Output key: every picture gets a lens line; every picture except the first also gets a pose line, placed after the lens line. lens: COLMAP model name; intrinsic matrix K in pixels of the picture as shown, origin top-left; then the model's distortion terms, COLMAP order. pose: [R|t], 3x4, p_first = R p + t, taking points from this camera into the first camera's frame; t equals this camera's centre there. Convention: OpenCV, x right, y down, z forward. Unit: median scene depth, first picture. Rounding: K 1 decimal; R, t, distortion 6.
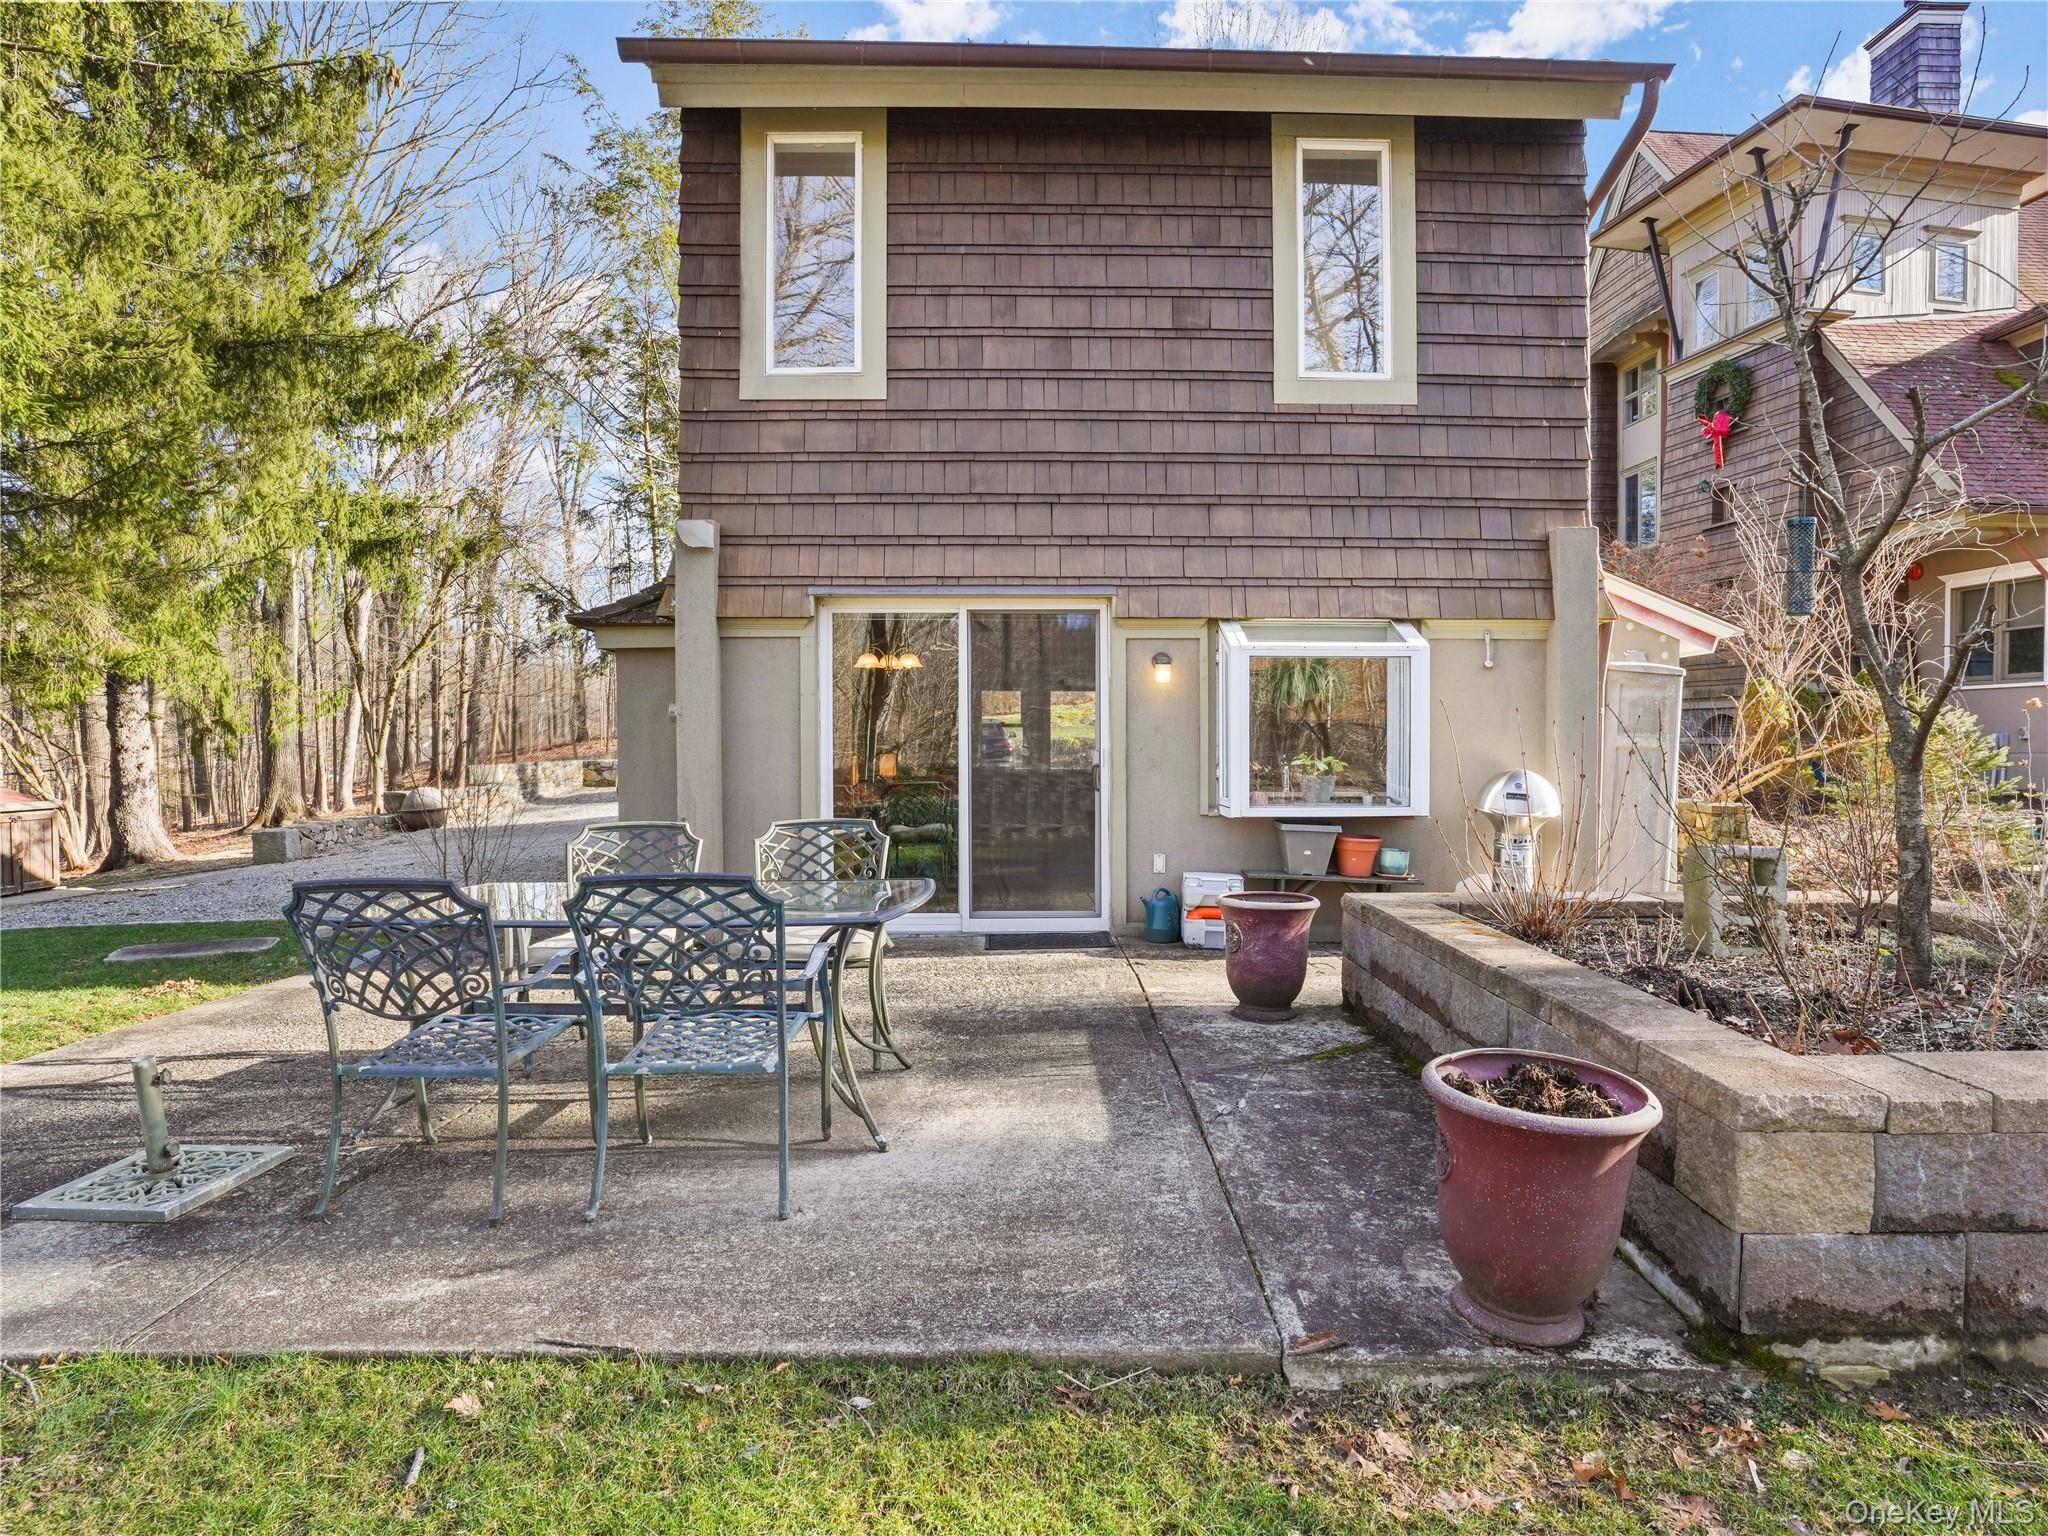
lens RADIAL K [[1152.7, 0, 1028.3], [0, 1152.7, 761.7], [0, 0, 1]] dist [-0.076780, 0.036205]
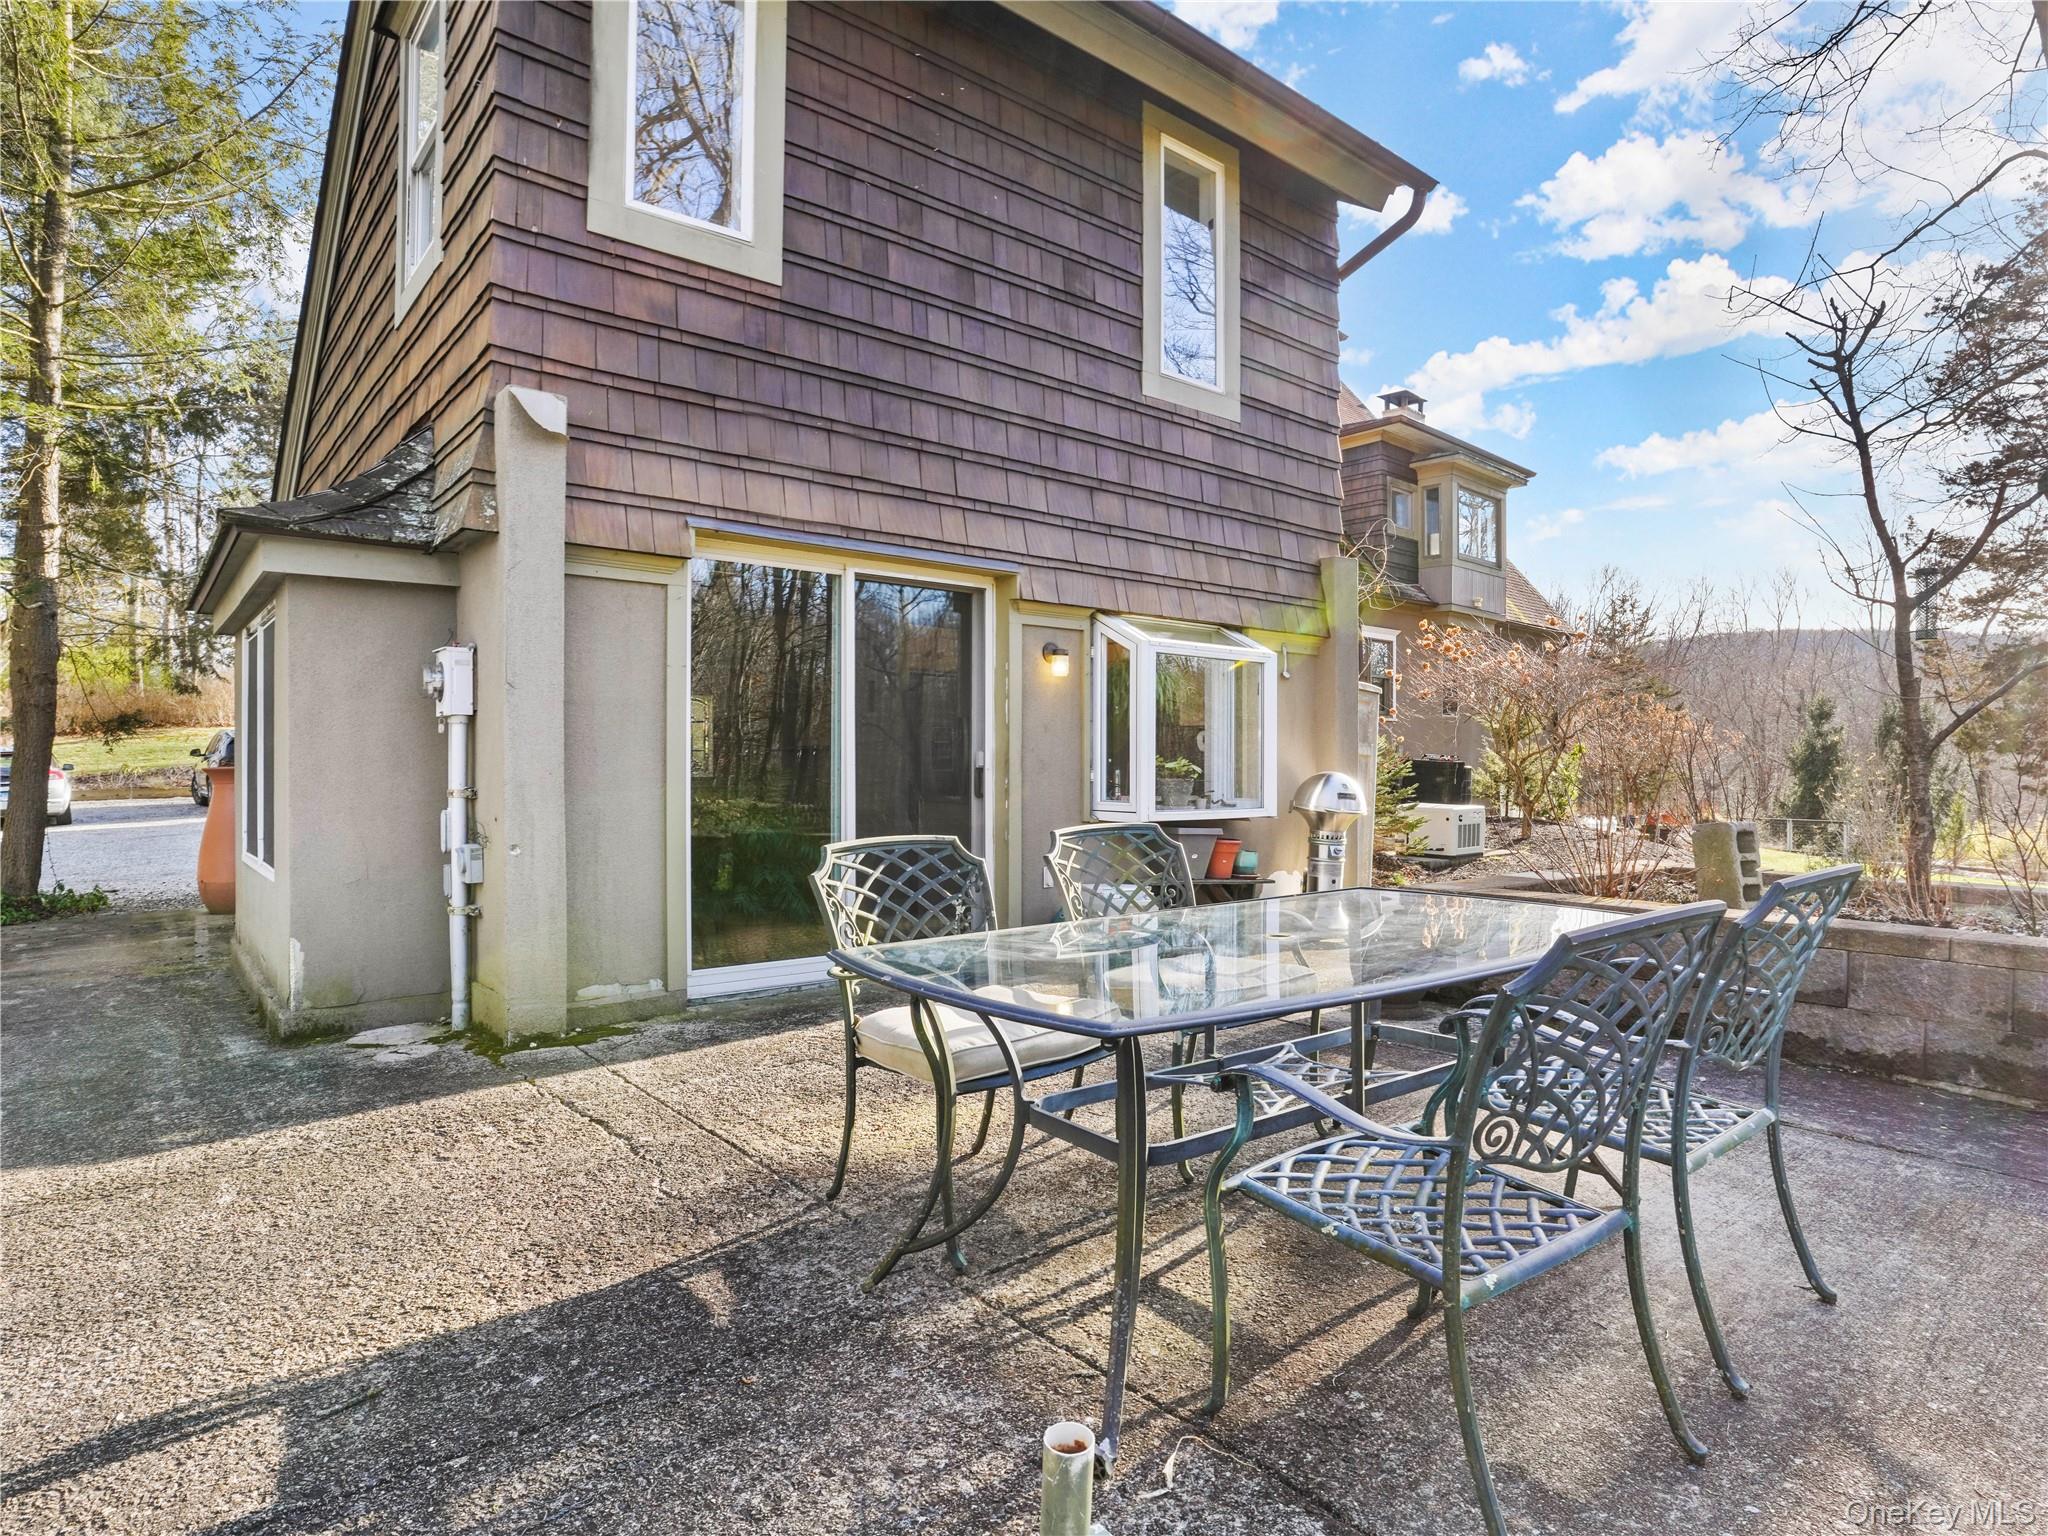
lens RADIAL K [[1152.7, 0, 1018.9], [0, 1152.7, 769.7], [0, 0, 1]] dist [-0.076780, 0.036205]
pose [[0.778837, 0.002517, 0.627222, -0.474741], [0.008589, 0.999855, -0.014677, 0.017831], [-0.627168, 0.016818, 0.778702, 0.316311]]
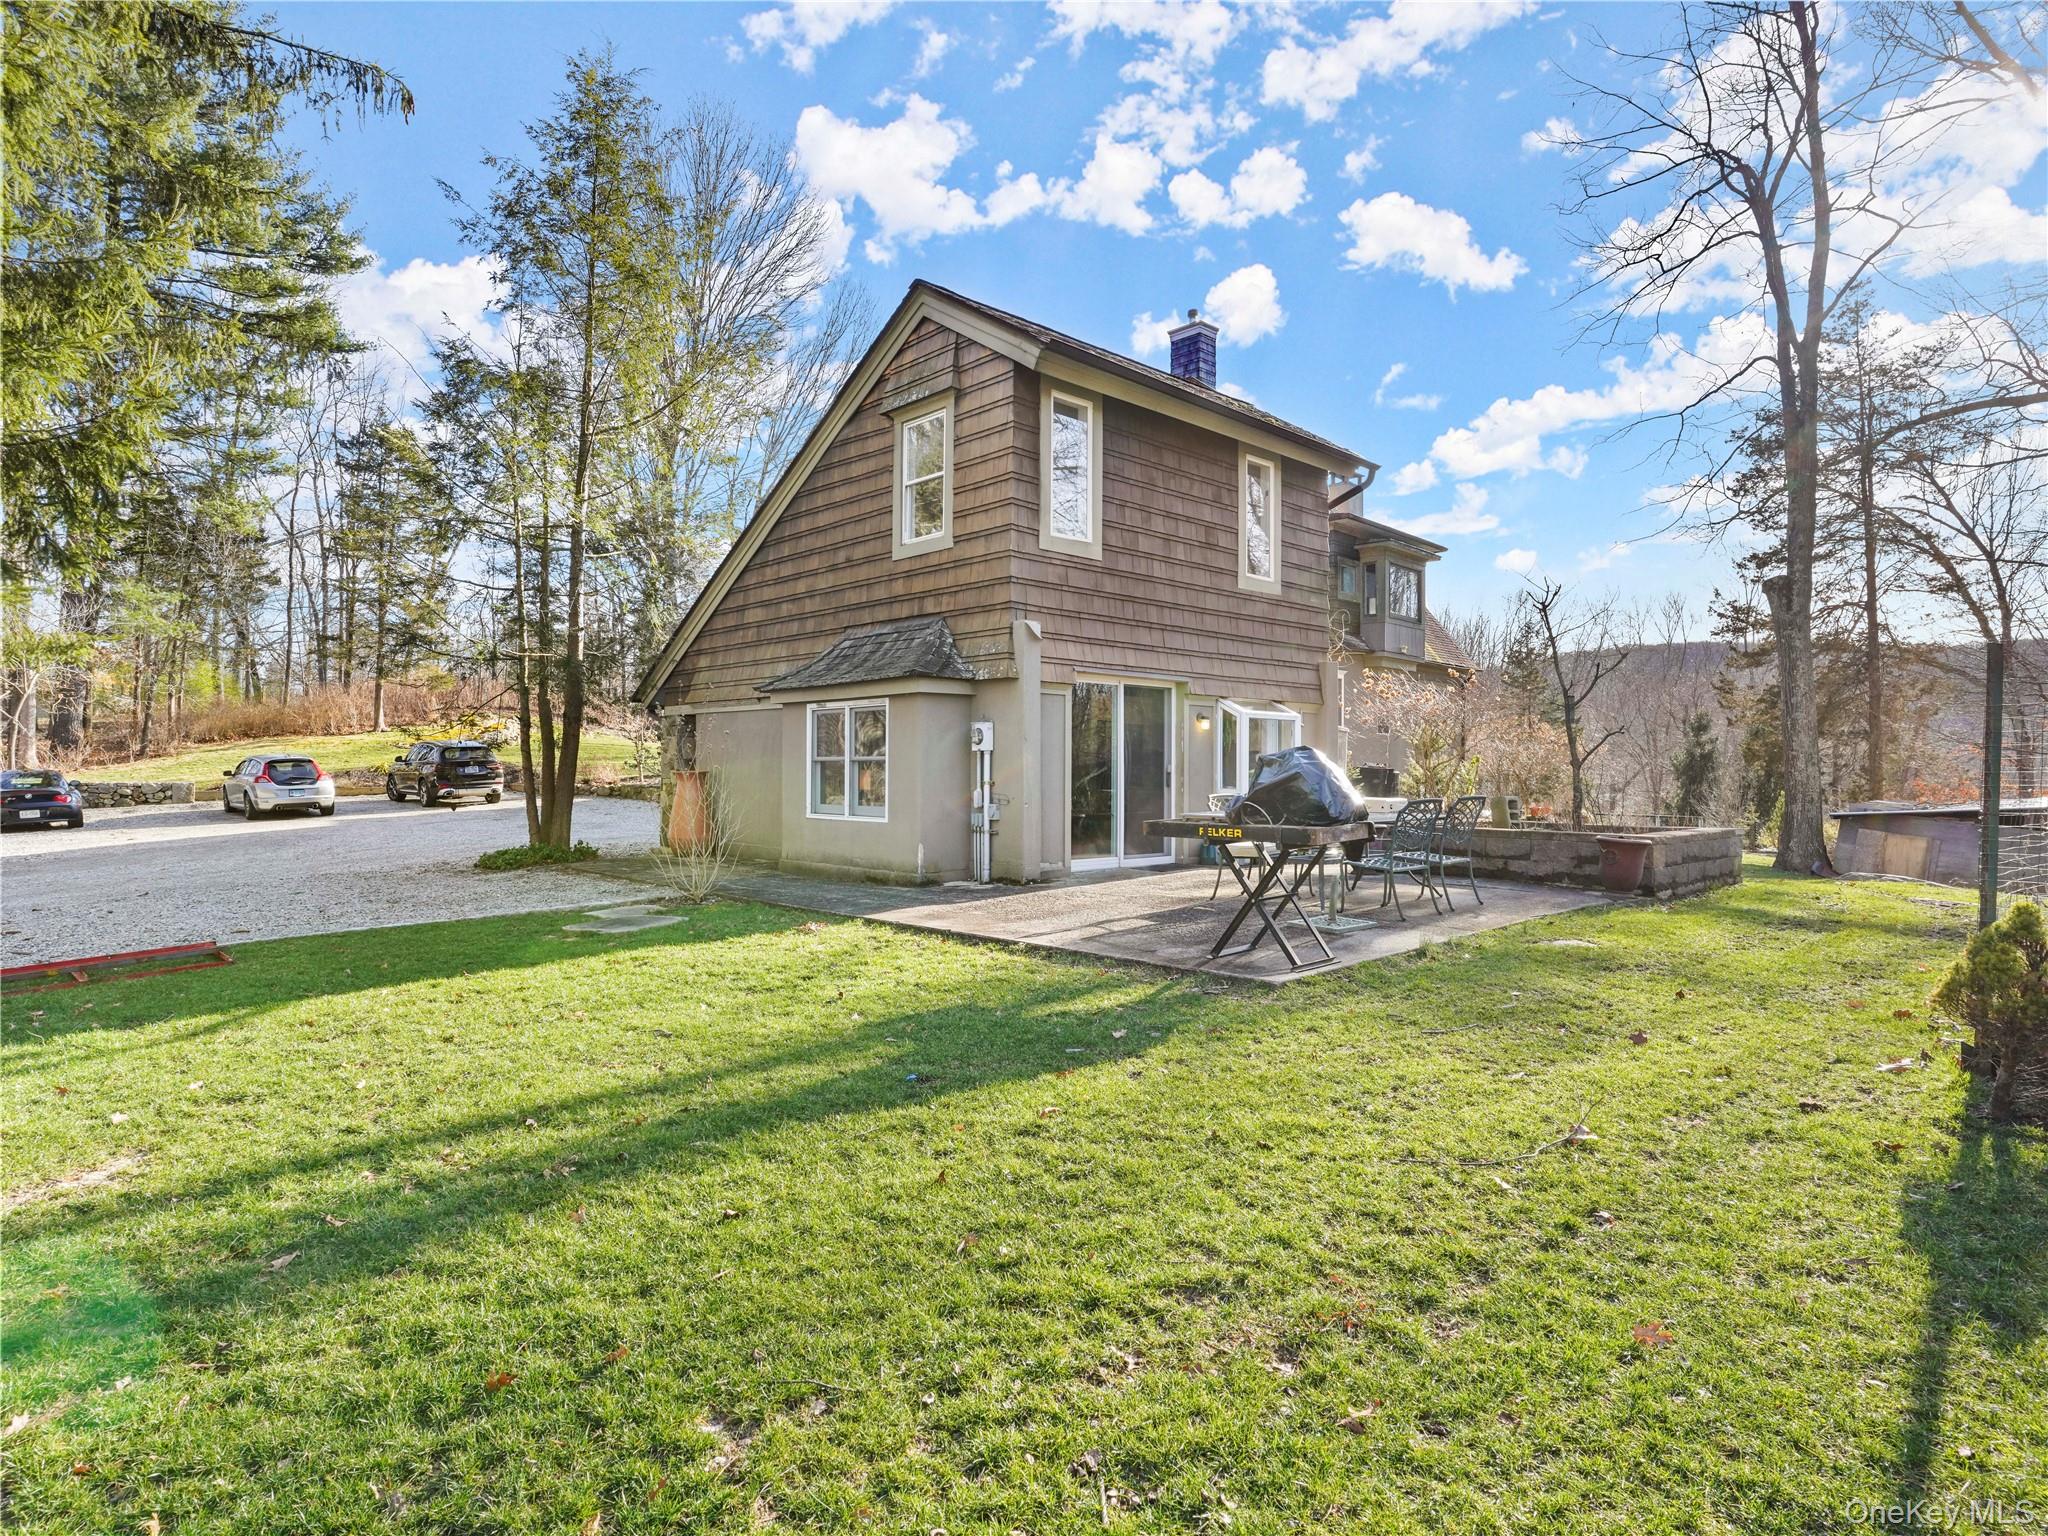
lens RADIAL K [[1152.7, 0, 1033.8], [0, 1152.7, 773.1], [0, 0, 1]] dist [-0.076780, 0.036205]
pose [[0.735009, 0.004359, 0.678044, -1.381574], [0.007417, 0.999868, -0.014468, 0.030182], [-0.678017, 0.015663, 0.734879, -0.207777]]
